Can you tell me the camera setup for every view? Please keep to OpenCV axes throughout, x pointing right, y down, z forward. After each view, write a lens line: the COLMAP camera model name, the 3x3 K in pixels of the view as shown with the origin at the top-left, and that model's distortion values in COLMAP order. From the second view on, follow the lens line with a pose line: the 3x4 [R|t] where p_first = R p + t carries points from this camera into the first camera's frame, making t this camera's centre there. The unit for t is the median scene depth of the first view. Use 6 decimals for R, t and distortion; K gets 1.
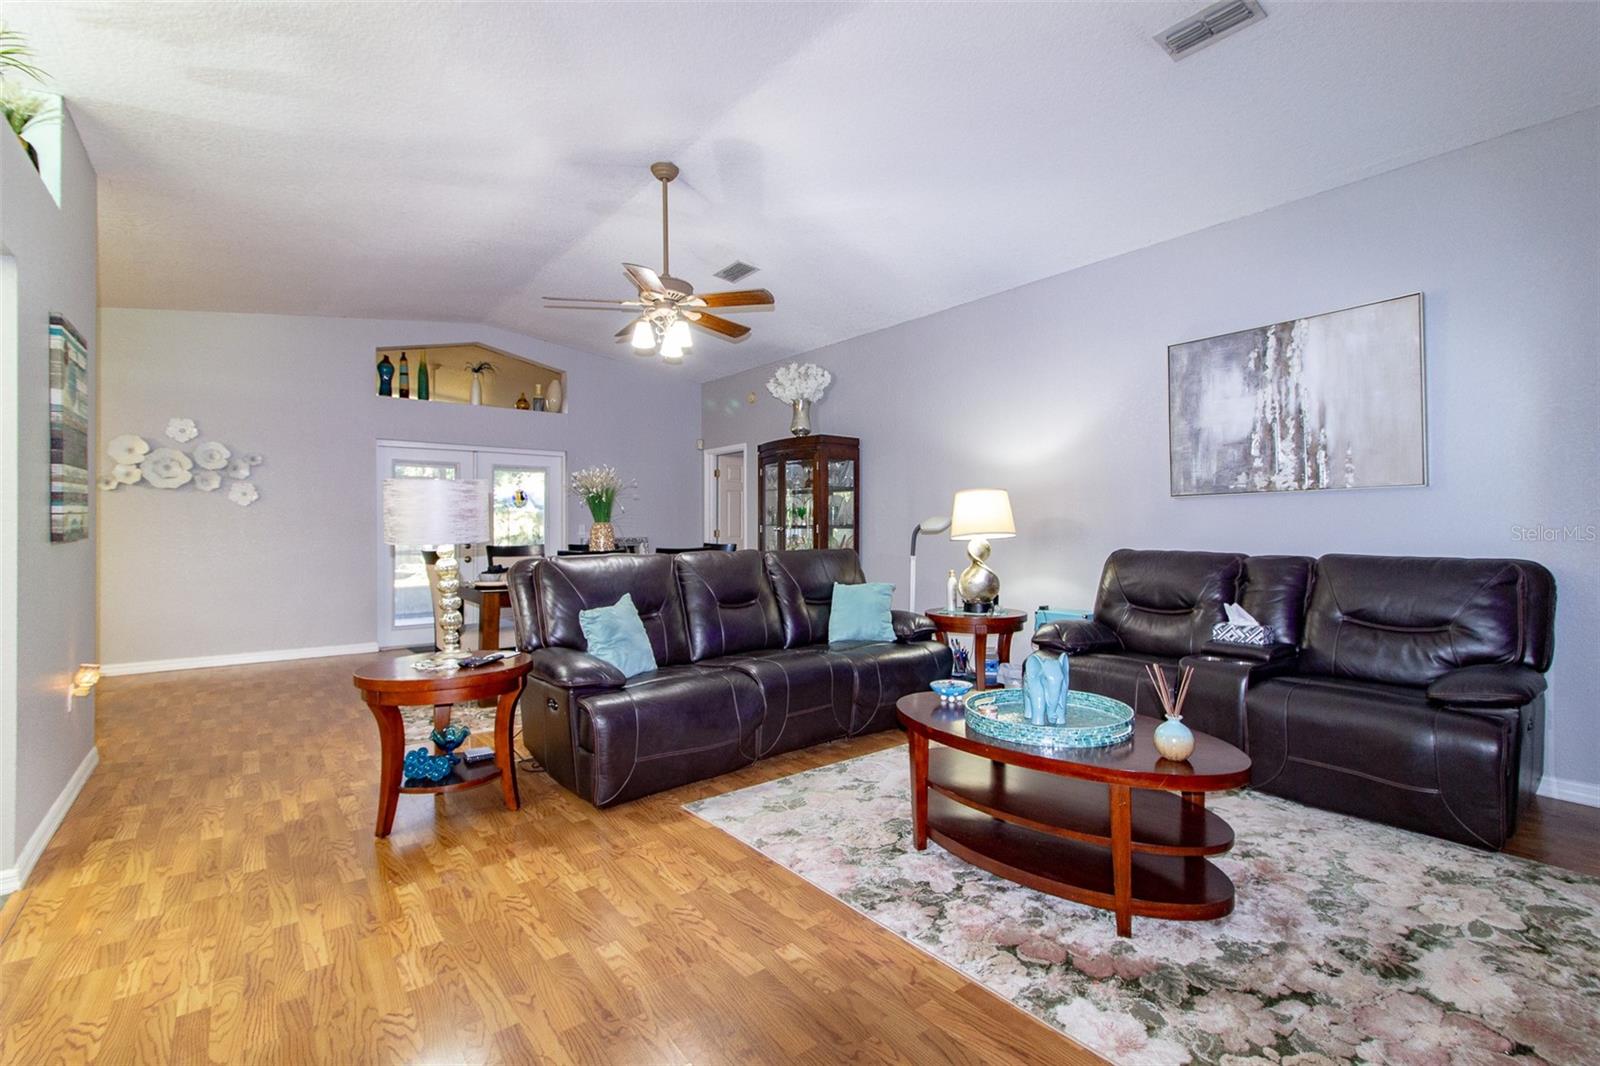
lens RADIAL K [[736.1, 0, 860.8], [0, 736.1, 533.7], [0, 0, 1]] dist [0.007547, 0.000229]
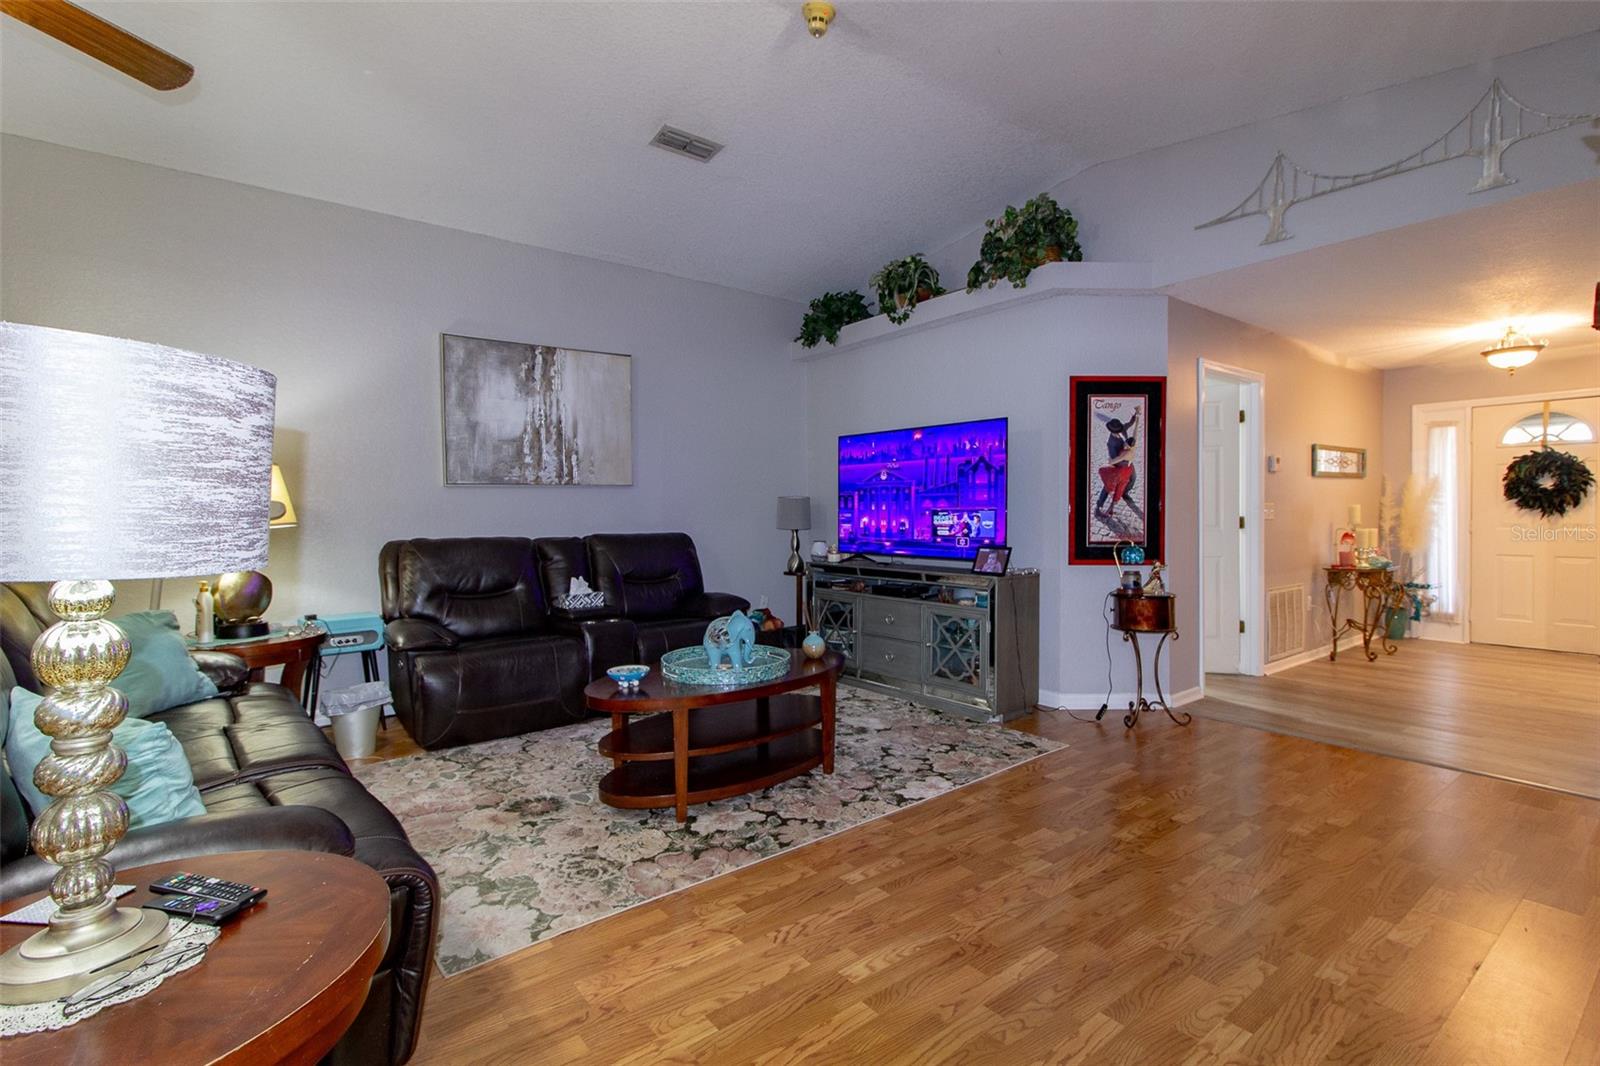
lens RADIAL K [[748.9, 0, 797.0], [0, 748.9, 541.8], [0, 0, 1]] dist [0.003867, 0.000233]
pose [[0.041409, -0.042460, 0.998240, -0.652059], [0.013639, 0.999028, 0.041928, -0.009377], [-0.999049, 0.011878, 0.041948, 0.531584]]
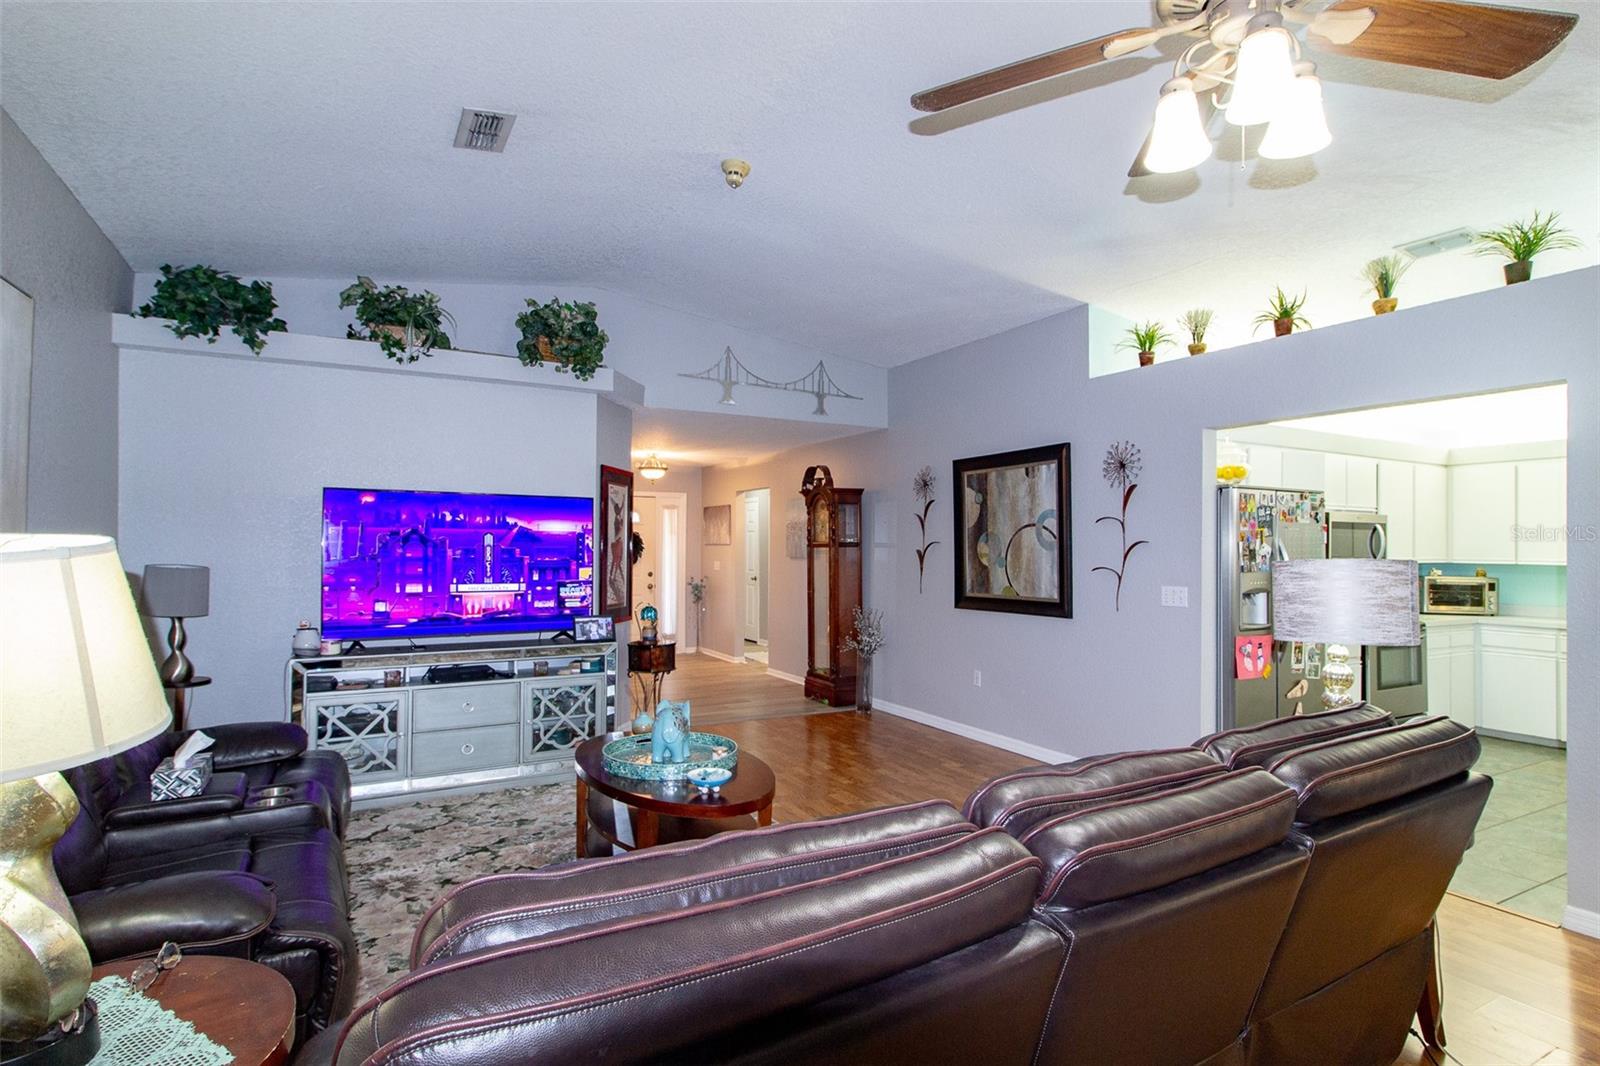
lens RADIAL K [[748.9, 0, 797.0], [0, 748.9, 541.8], [0, 0, 1]] dist [0.003867, 0.000233]
pose [[-0.985630, -0.002857, 0.168894, -0.086961], [-0.003064, 0.999995, -0.000966, -0.066332], [-0.168890, -0.001470, -0.985634, 1.394958]]
